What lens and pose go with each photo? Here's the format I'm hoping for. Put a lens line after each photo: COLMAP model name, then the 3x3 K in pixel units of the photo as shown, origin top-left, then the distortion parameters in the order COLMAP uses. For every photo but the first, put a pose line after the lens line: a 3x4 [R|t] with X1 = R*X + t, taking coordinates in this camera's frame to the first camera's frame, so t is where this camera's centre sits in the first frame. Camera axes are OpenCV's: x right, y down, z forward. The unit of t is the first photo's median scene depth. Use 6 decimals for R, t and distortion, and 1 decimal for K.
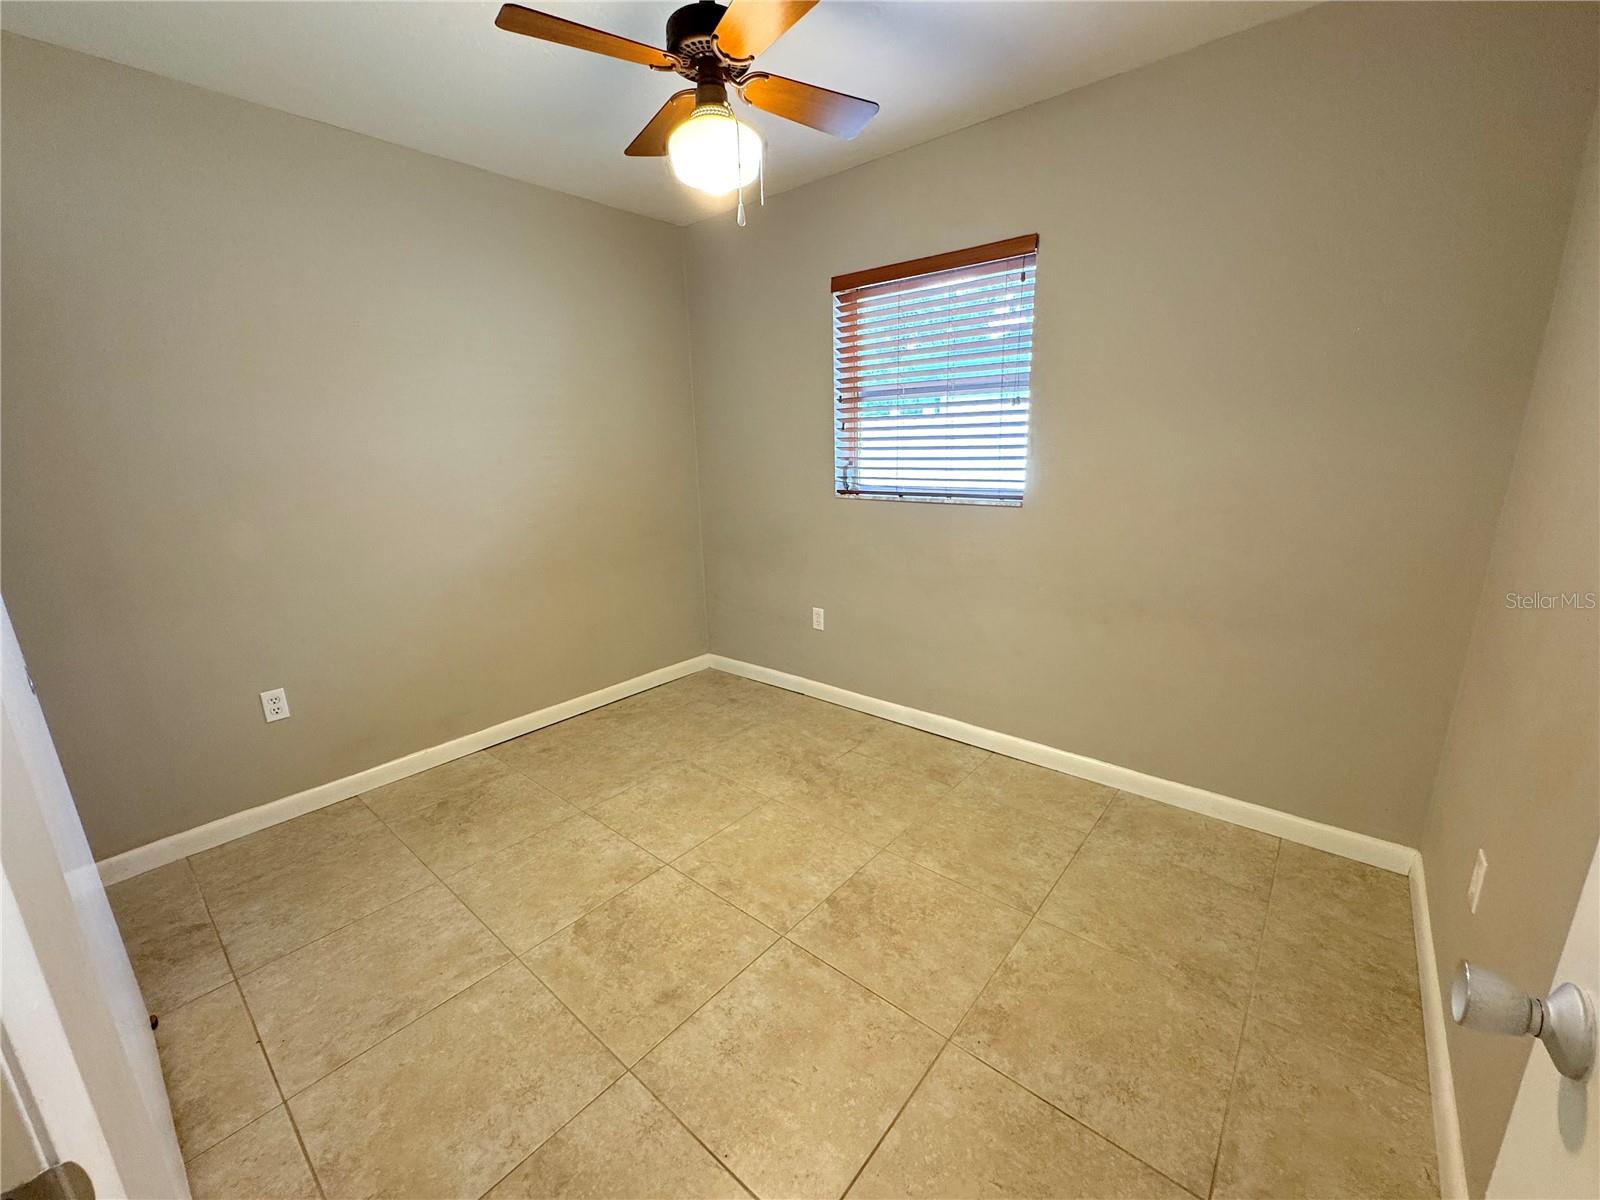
lens RADIAL K [[641.2, 0, 789.8], [0, 641.2, 604.3], [0, 0, 1]] dist [0.000778, -0.000267]
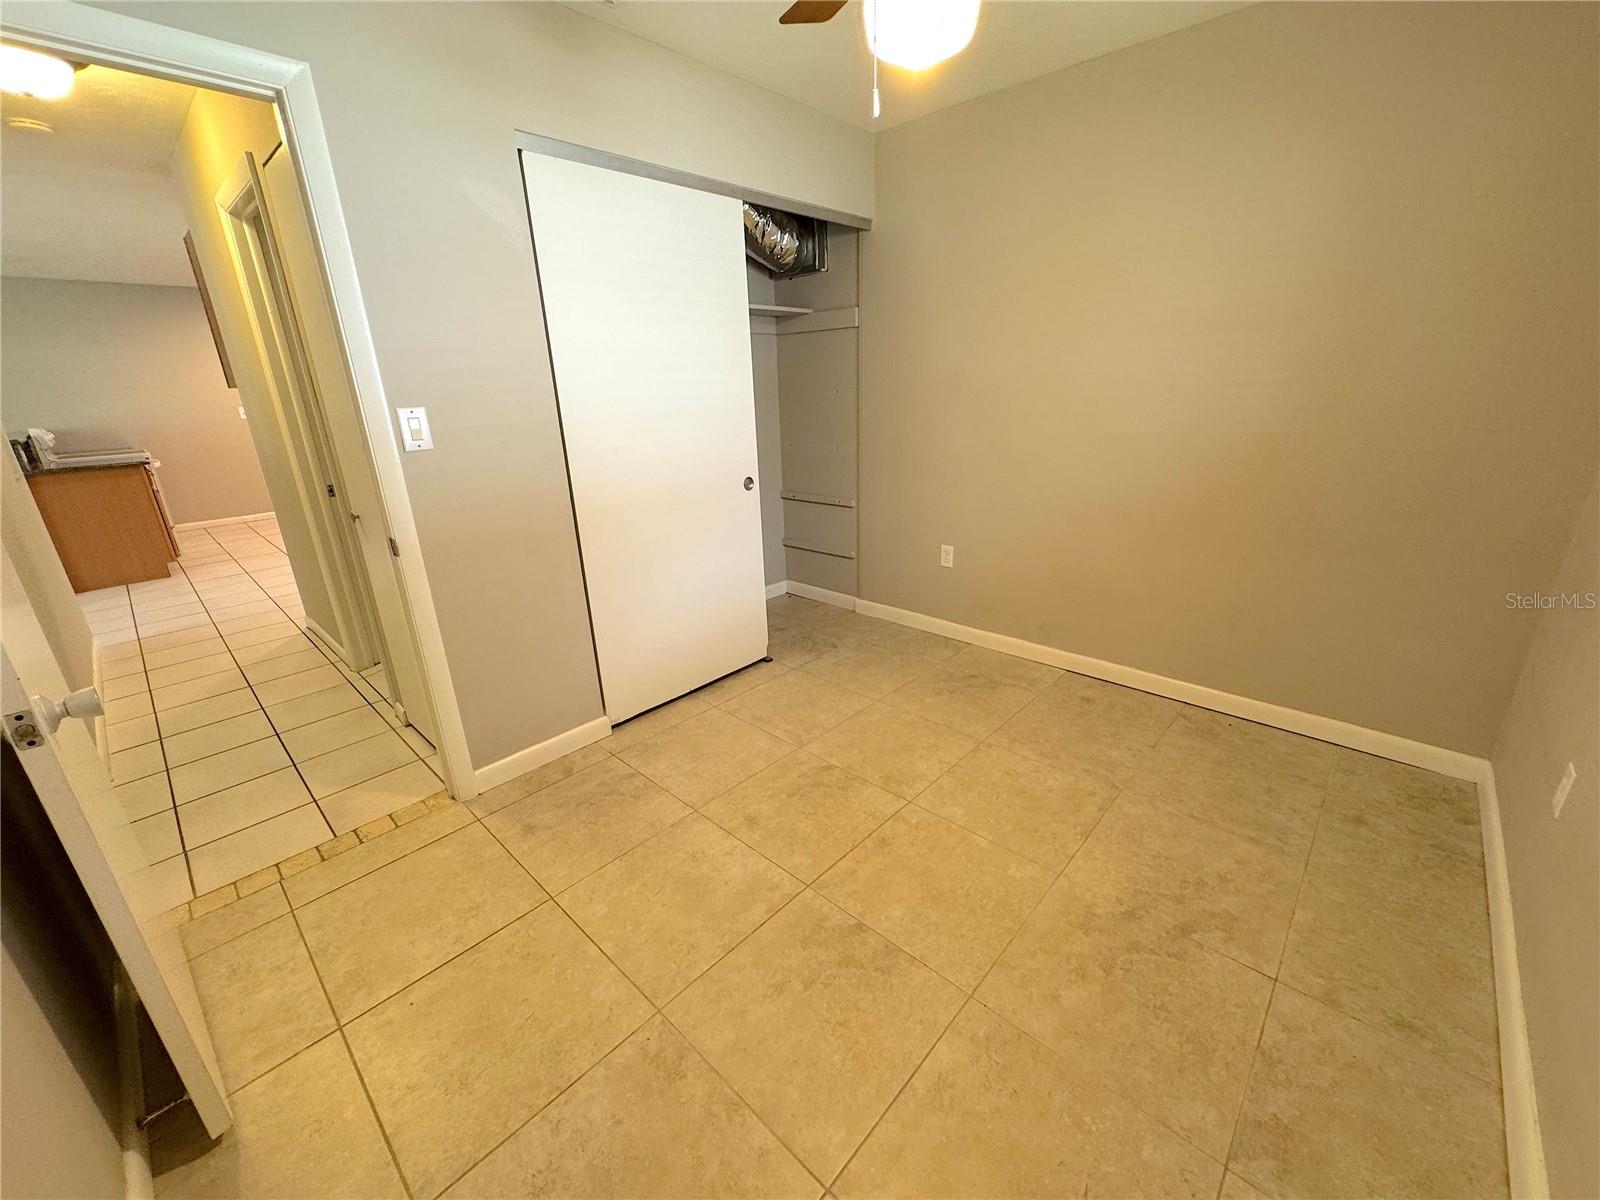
lens RADIAL K [[641.2, 0, 793.0], [0, 641.2, 610.8], [0, 0, 1]] dist [0.000778, -0.000267]
pose [[-0.044920, 0.364335, -0.930184, 0.687925], [-0.214423, 0.905906, 0.365181, -0.209658], [0.975707, 0.215857, 0.037428, 0.759461]]
